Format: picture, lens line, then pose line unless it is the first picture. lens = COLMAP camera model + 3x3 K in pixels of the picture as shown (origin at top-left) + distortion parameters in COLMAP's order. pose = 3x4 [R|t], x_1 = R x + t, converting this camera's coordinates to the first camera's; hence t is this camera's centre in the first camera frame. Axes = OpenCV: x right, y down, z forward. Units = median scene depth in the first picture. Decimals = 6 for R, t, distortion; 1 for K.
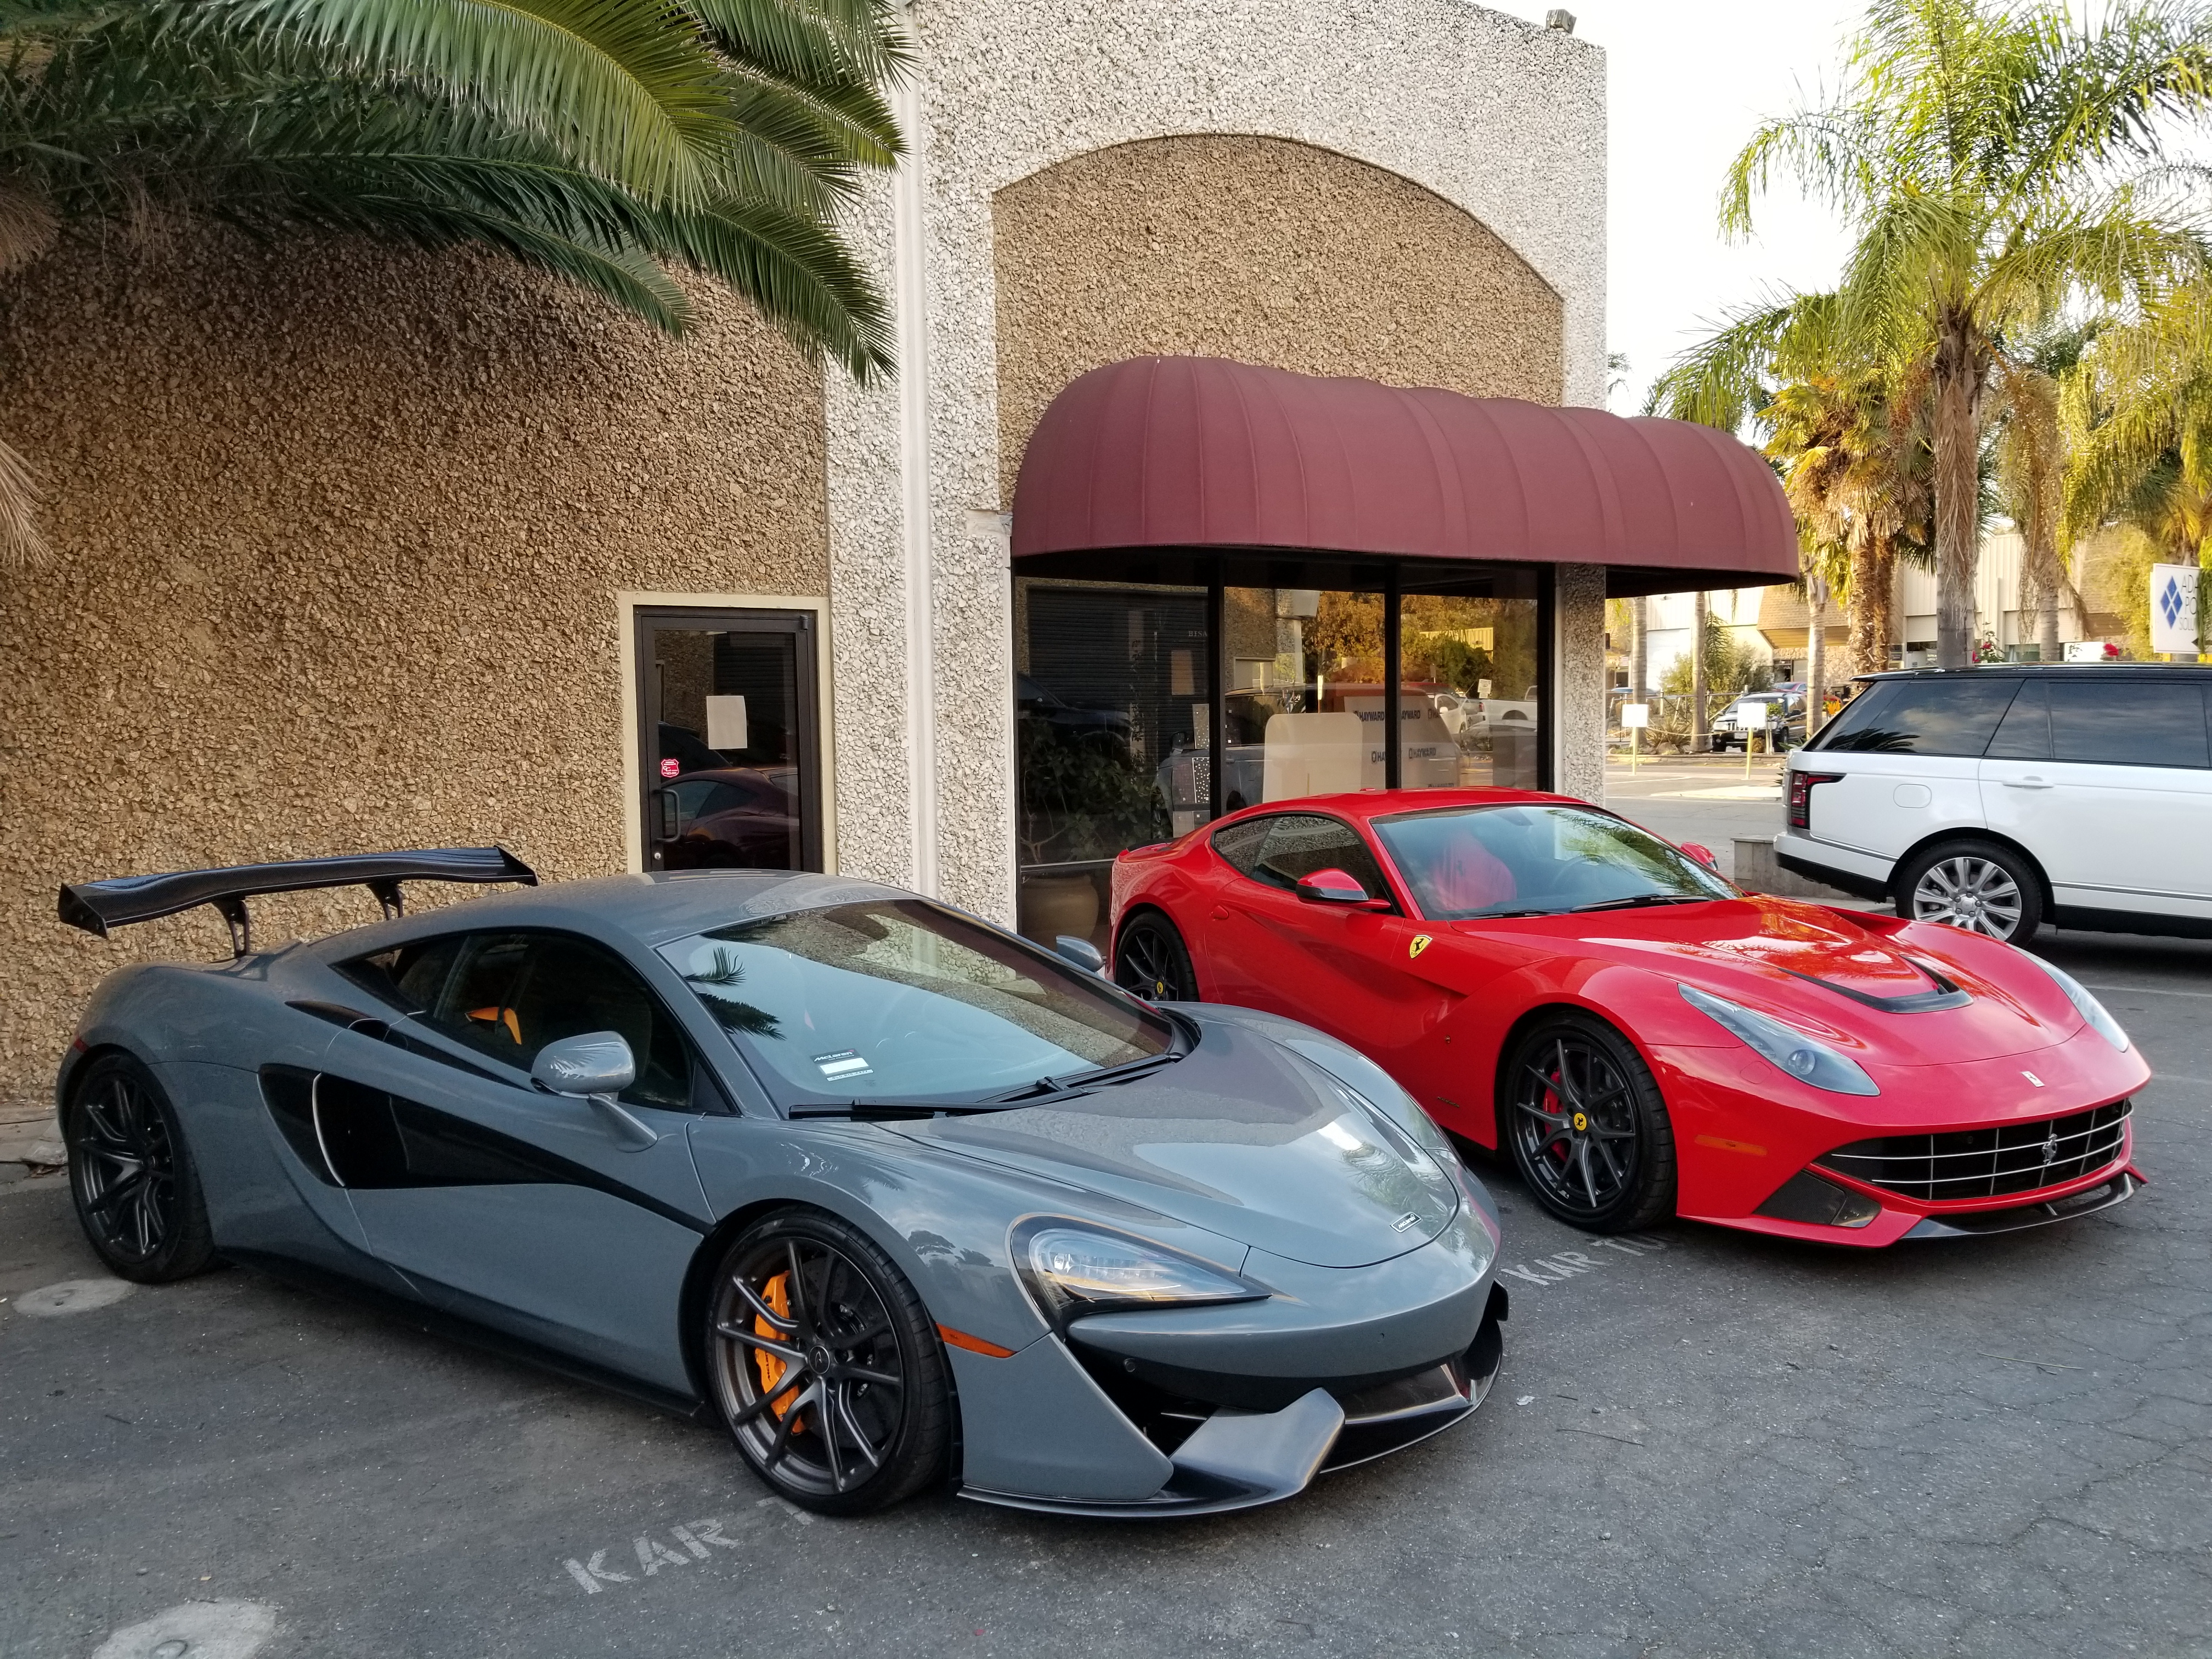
lens RADIAL K [[1687.6, 0, 1106.0], [0, 1687.6, 829.5], [0, 0, 1]] dist [0.062102, -0.102133]
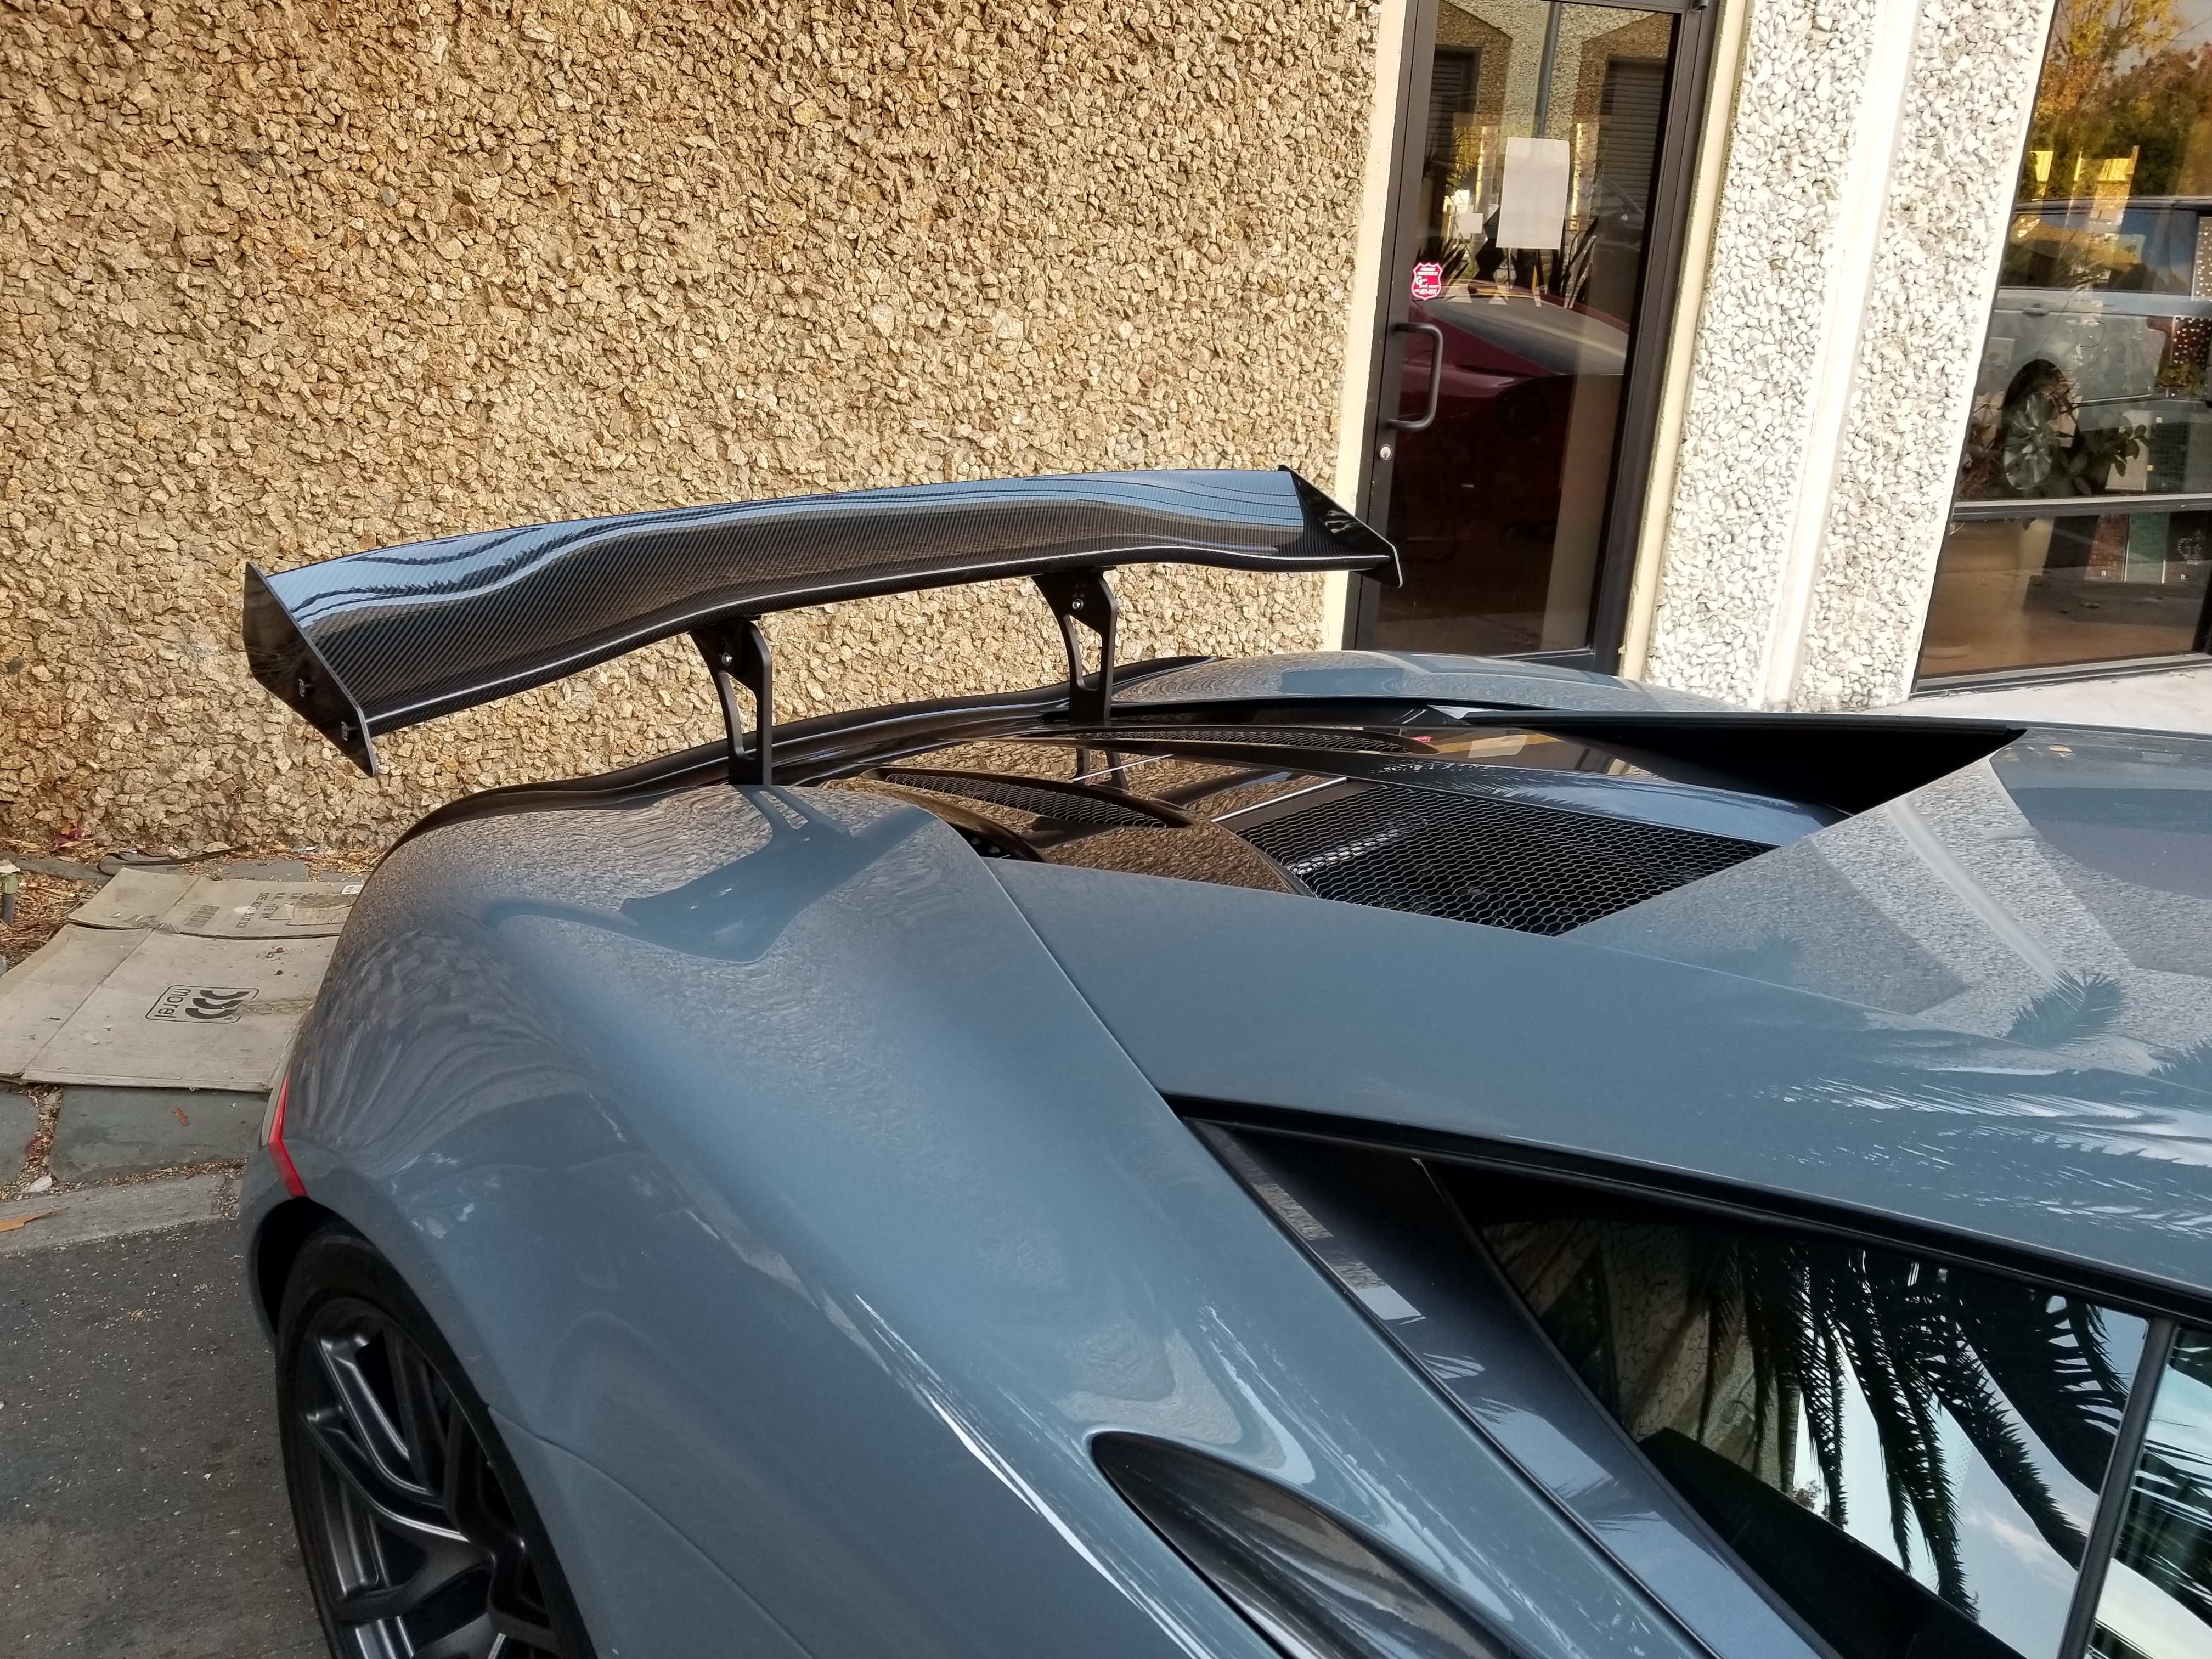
lens RADIAL K [[1748.4, 0, 1106.0], [0, 1748.4, 829.5], [0, 0, 1]] dist [0.064652, -0.100963]
pose [[0.975859, 0.130654, -0.175011, -0.270766], [-0.077993, 0.956963, 0.279532, -0.021081], [0.204001, -0.259134, 0.944051, 0.484210]]
